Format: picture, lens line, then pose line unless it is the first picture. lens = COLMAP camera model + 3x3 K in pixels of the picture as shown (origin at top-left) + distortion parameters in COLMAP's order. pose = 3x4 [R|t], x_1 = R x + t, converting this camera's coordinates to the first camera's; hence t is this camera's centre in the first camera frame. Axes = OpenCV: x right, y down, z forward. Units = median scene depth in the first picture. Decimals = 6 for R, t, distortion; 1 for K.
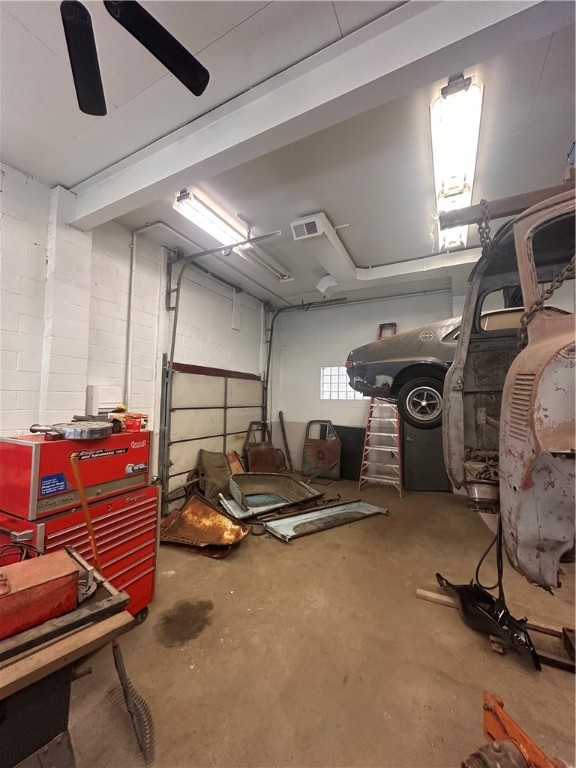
lens RADIAL K [[307.3, 0, 289.0], [0, 307.3, 382.8], [0, 0, 1]] dist [-0.000074, -0.000094]
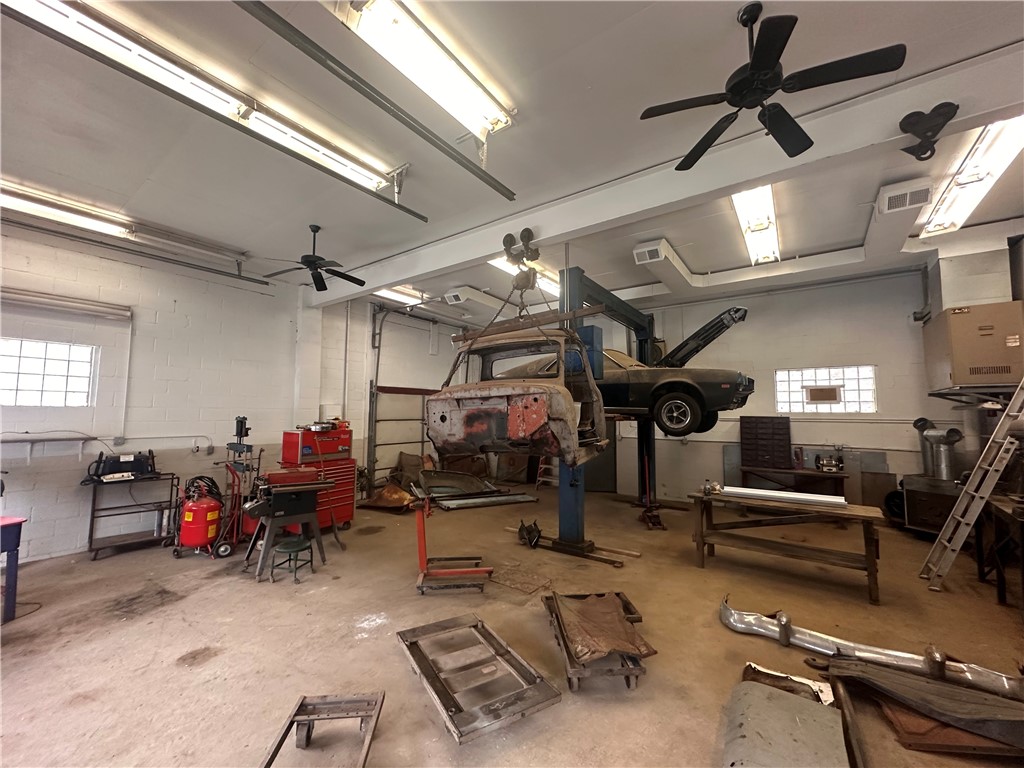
lens RADIAL K [[409.8, 0, 512.6], [0, 409.8, 381.7], [0, 0, 1]] dist [-0.000074, -0.000094]
pose [[0.990485, -0.020994, -0.136012, 0.472669], [0.017958, 0.999562, -0.023513, -0.032715], [0.136446, 0.020847, 0.990428, -0.733278]]
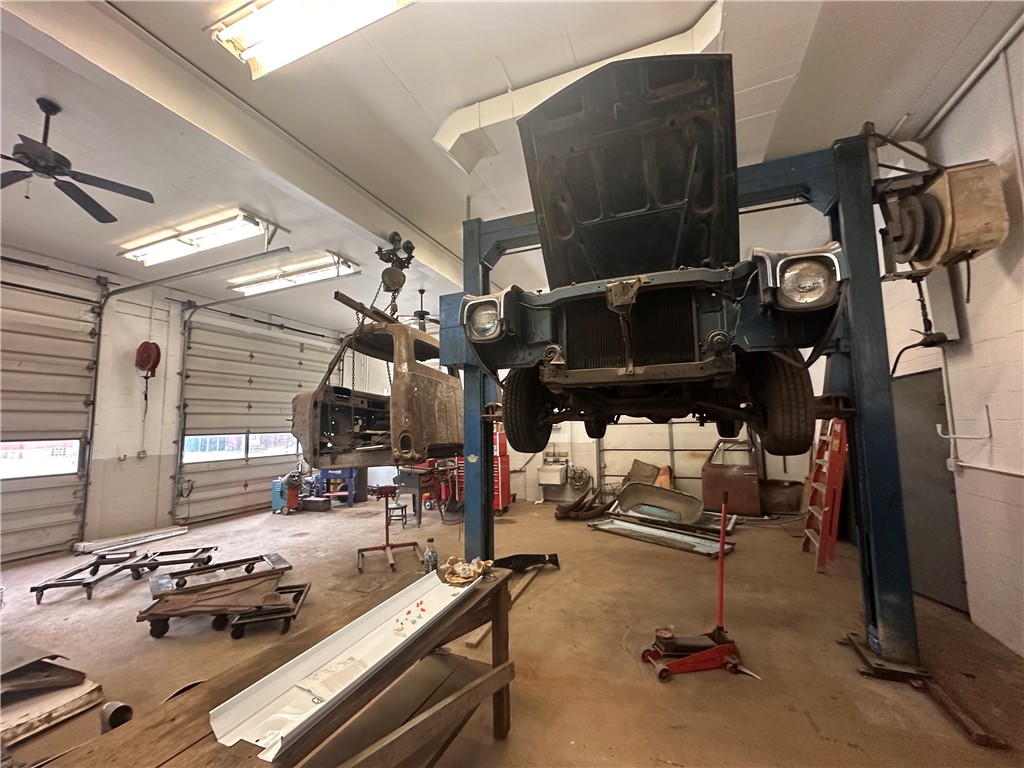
lens RADIAL K [[409.8, 0, 510.4], [0, 409.8, 384.5], [0, 0, 1]] dist [-0.000074, -0.000094]
pose [[0.089684, -0.109180, -0.989968, 1.370709], [0.074151, 0.991947, -0.102681, 0.069134], [0.993206, -0.064199, 0.097058, 0.449871]]
